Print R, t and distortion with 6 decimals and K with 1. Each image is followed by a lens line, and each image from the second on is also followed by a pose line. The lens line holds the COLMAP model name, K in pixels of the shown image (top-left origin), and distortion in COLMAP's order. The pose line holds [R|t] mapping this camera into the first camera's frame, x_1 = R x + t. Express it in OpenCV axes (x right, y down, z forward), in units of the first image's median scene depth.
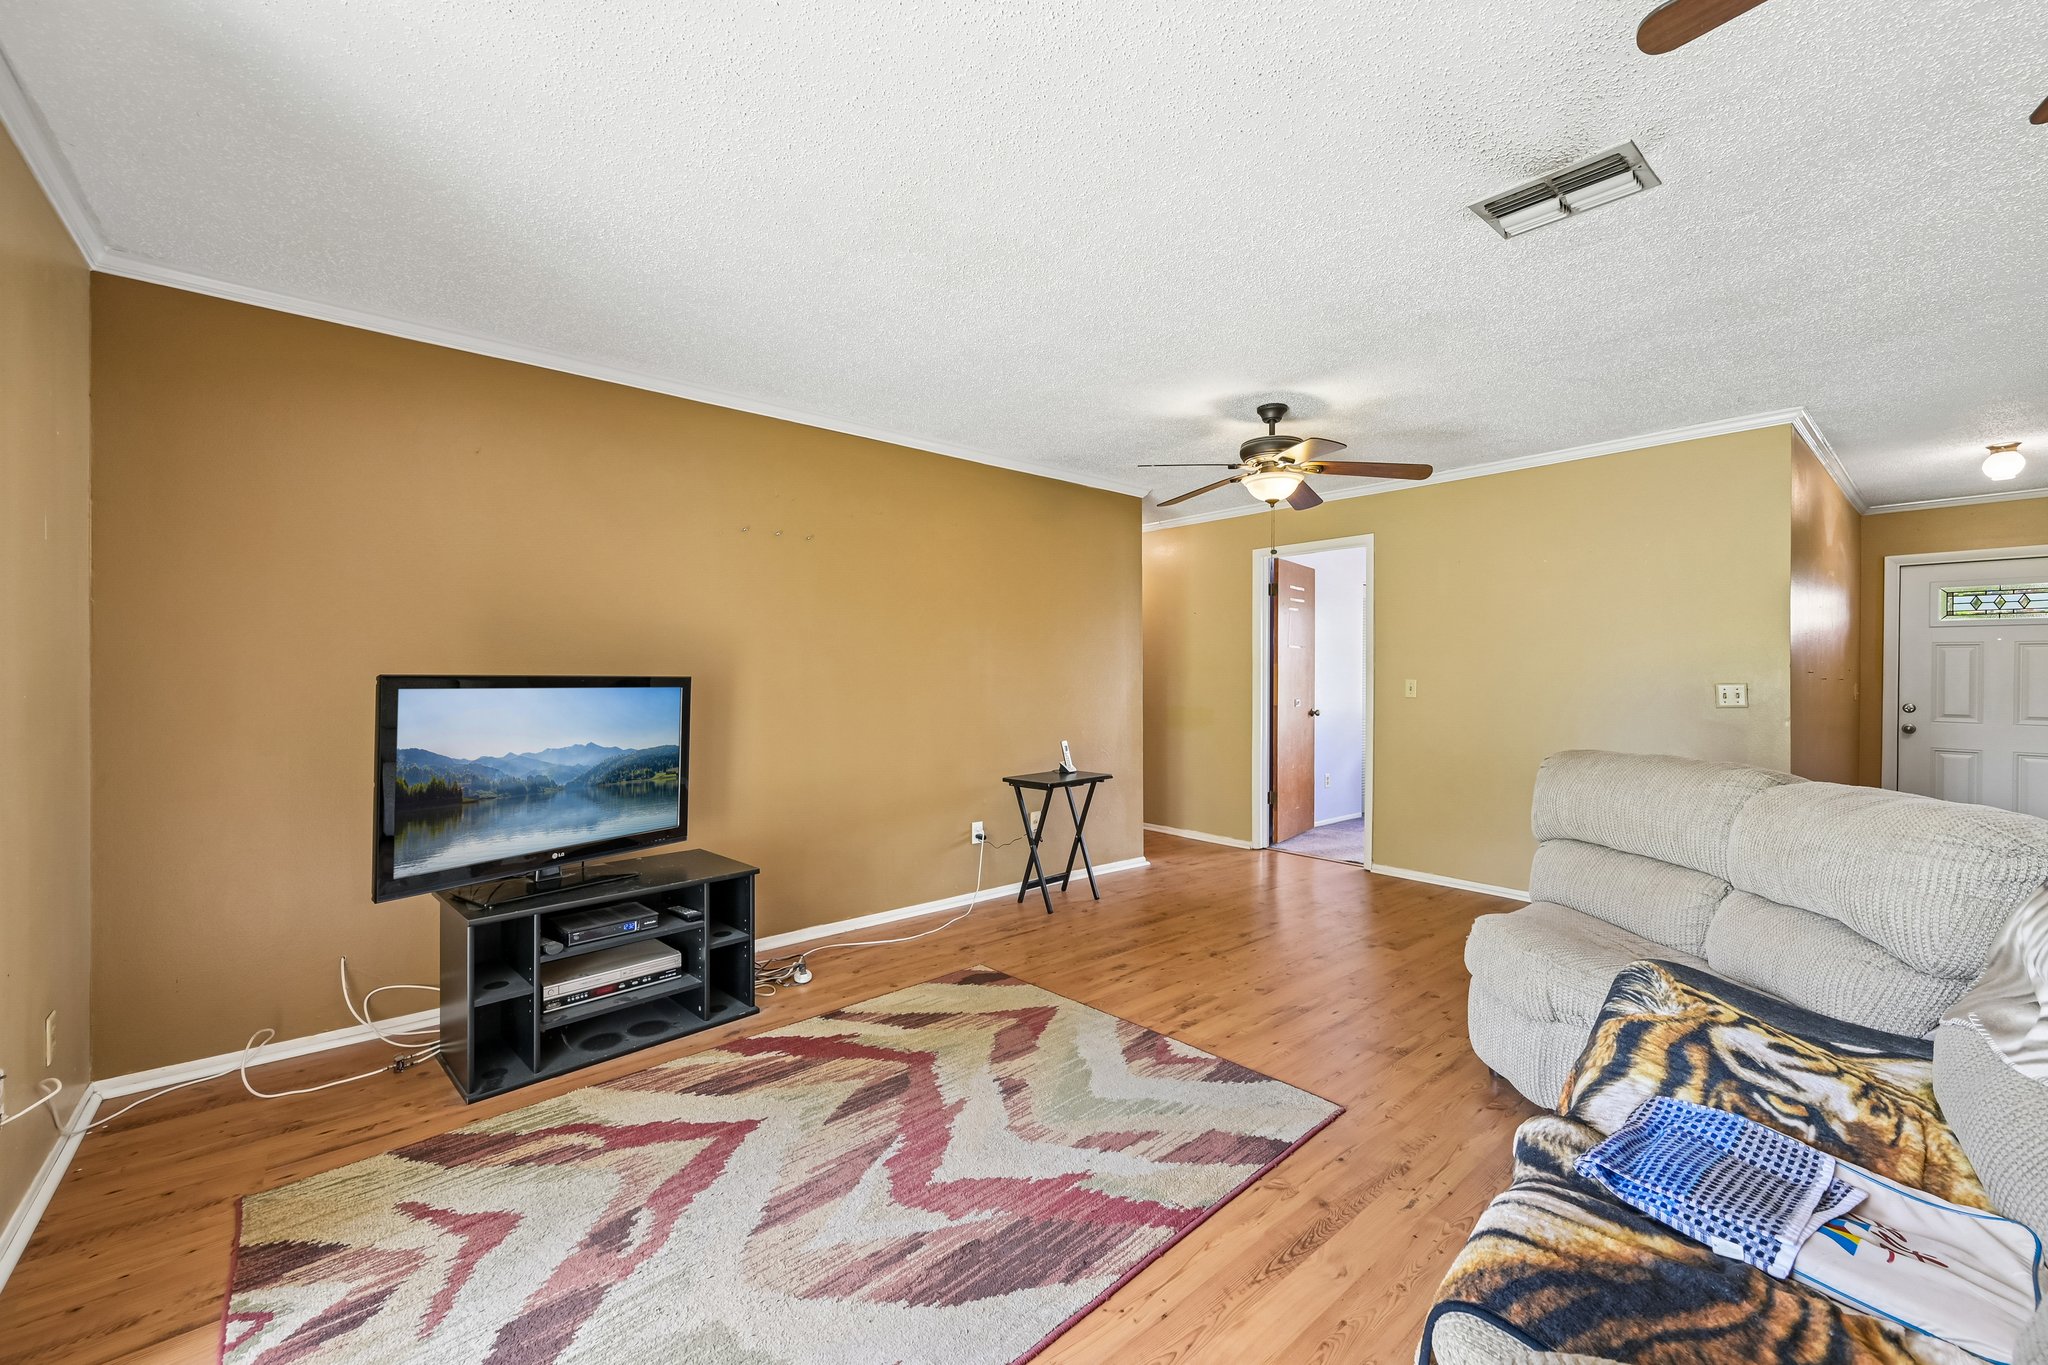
lens RADIAL K [[808.2, 0, 1059.7], [0, 808.2, 672.1], [0, 0, 1]] dist [0.001276, 0.000171]
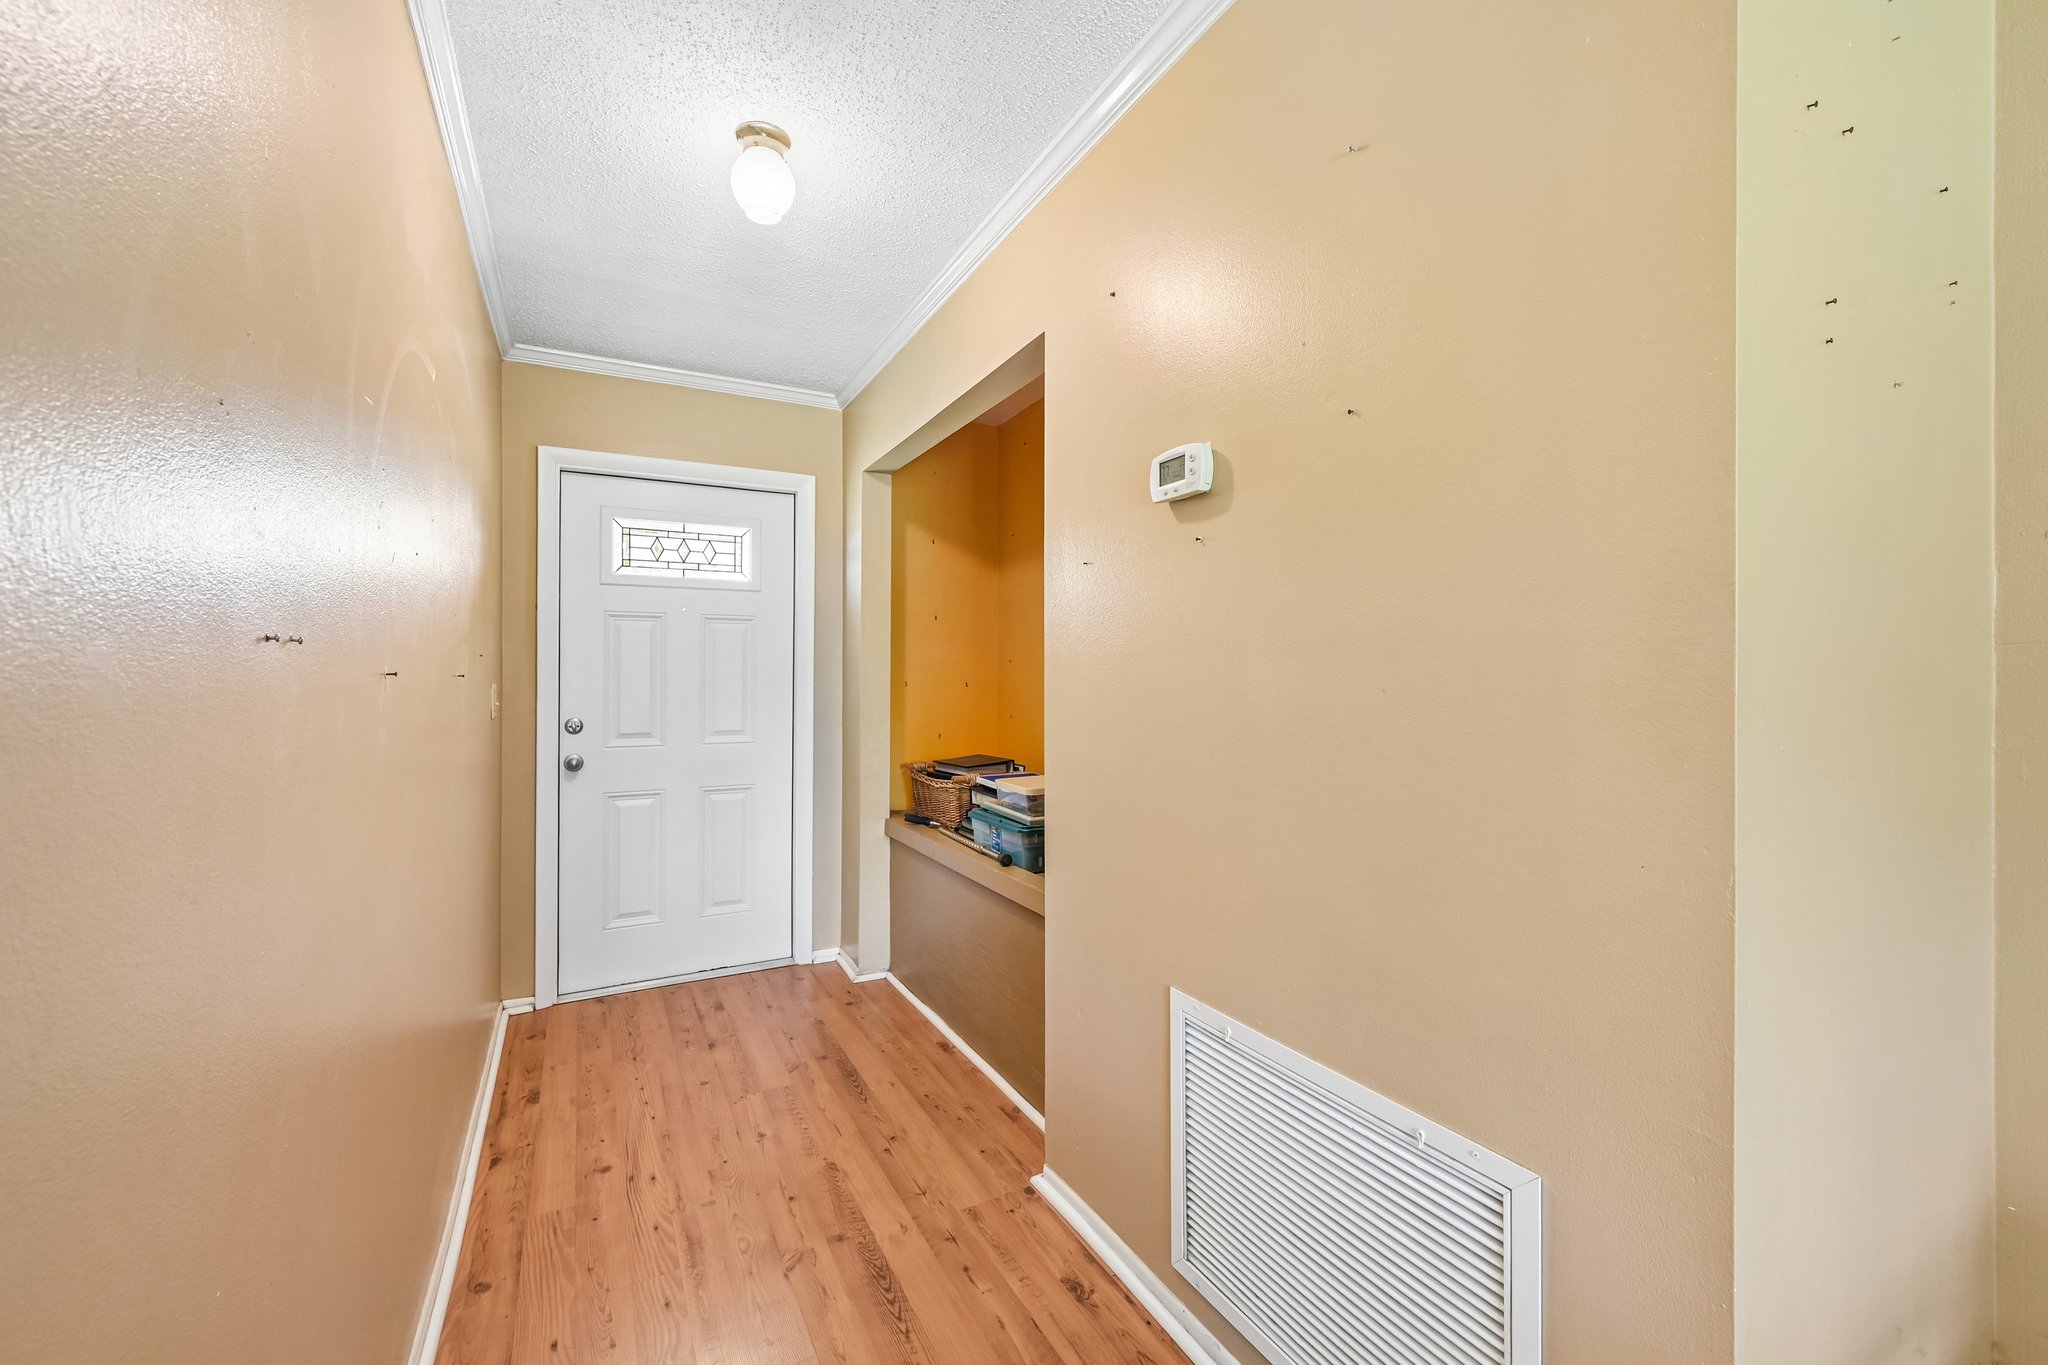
lens RADIAL K [[825.6, 0, 1019.3], [0, 825.6, 674.5], [0, 0, 1]] dist [0.000589, 0.000078]
pose [[0.242701, -0.003651, 0.970094, 0.575304], [0.001770, 0.999993, 0.003320, 0.007182], [-0.970100, 0.000912, 0.242706, 0.568029]]
